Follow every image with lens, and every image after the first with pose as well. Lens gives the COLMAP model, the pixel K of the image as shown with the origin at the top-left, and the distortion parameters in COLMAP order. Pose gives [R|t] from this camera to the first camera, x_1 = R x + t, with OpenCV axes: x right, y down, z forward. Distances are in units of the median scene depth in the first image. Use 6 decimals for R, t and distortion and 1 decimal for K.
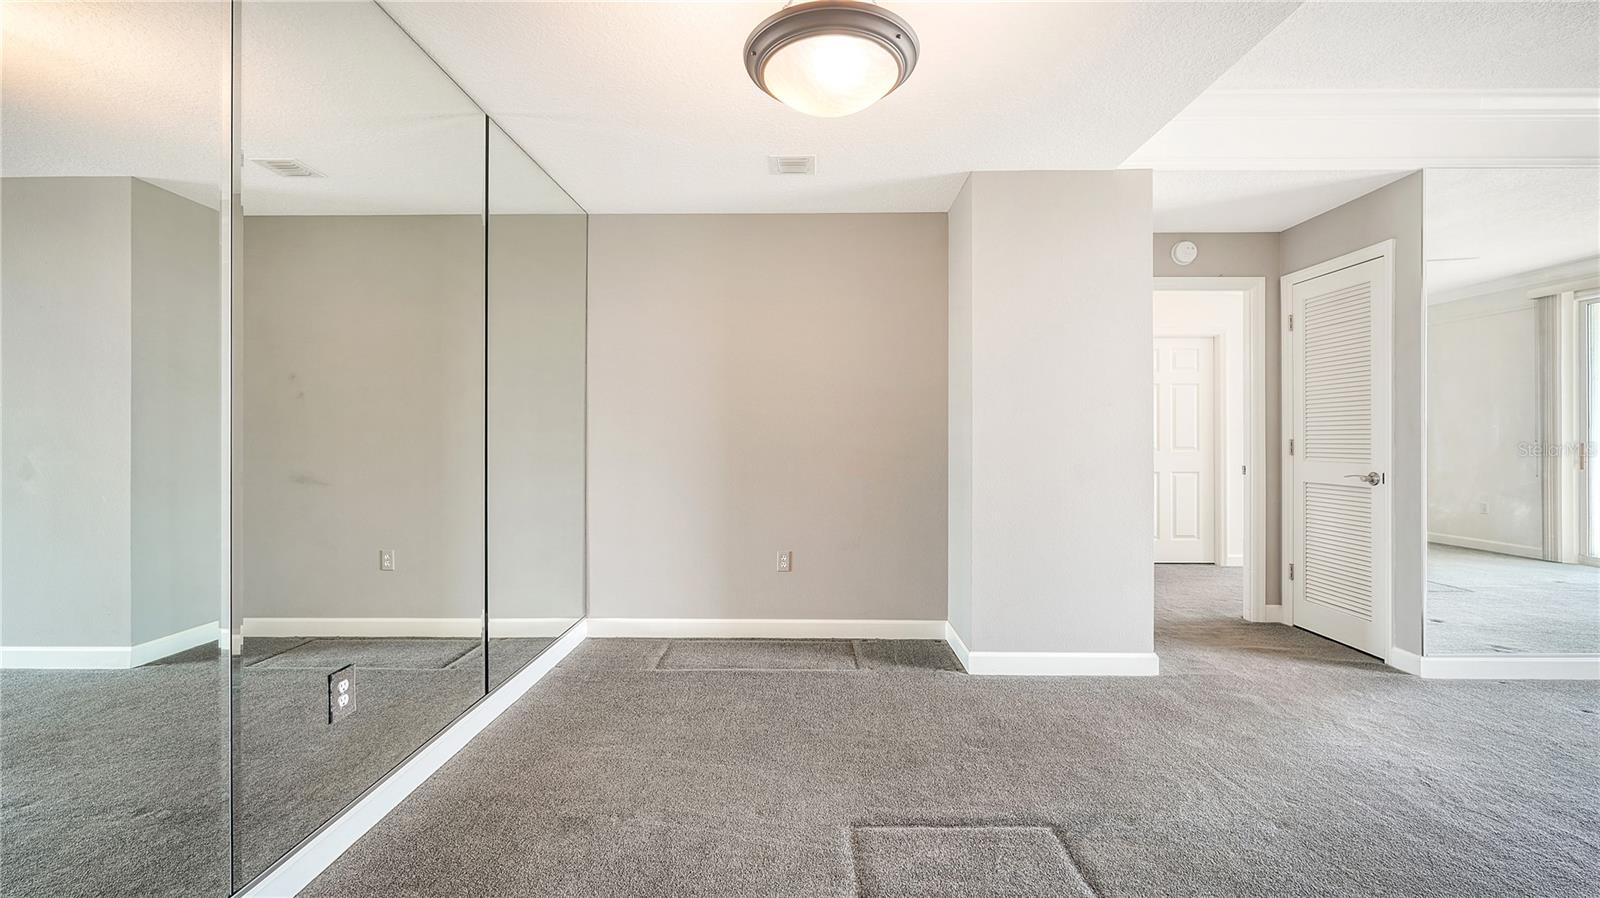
lens RADIAL K [[656.5, 0, 796.6], [0, 656.5, 441.5], [0, 0, 1]] dist [-0.003137, -0.000343]
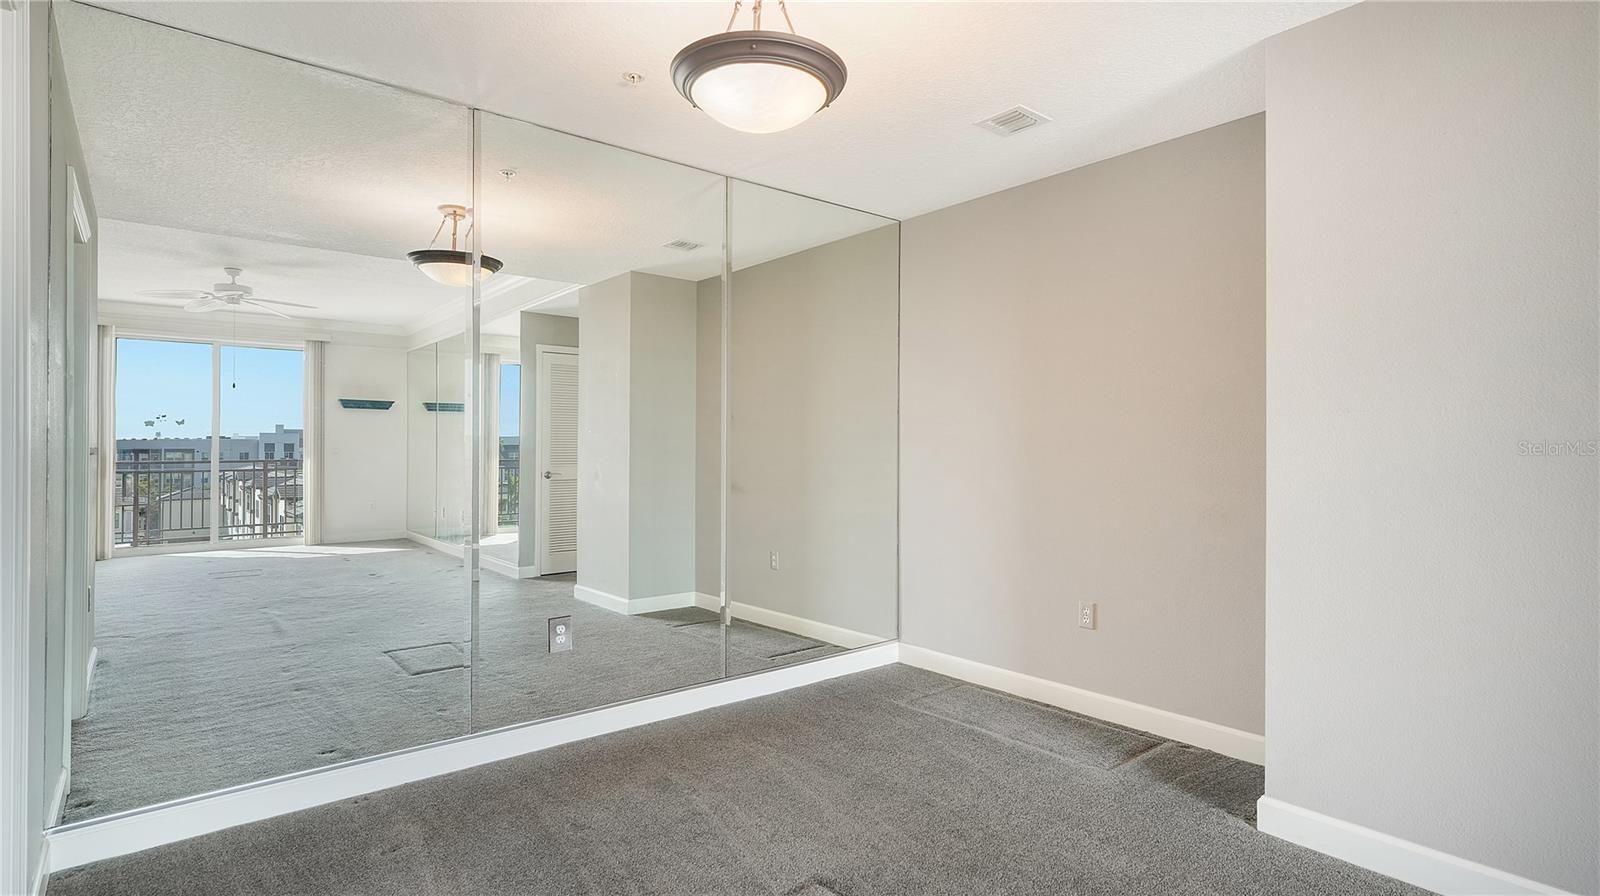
lens RADIAL K [[792.5, 0, 796.7], [0, 792.5, 451.5], [0, 0, 1]] dist [0.009828, -0.000351]
pose [[0.648304, 0.001005, -0.761381, 0.518610], [-0.005272, 0.999981, -0.003170, -0.005876], [0.761363, 0.006069, 0.648297, 0.146610]]
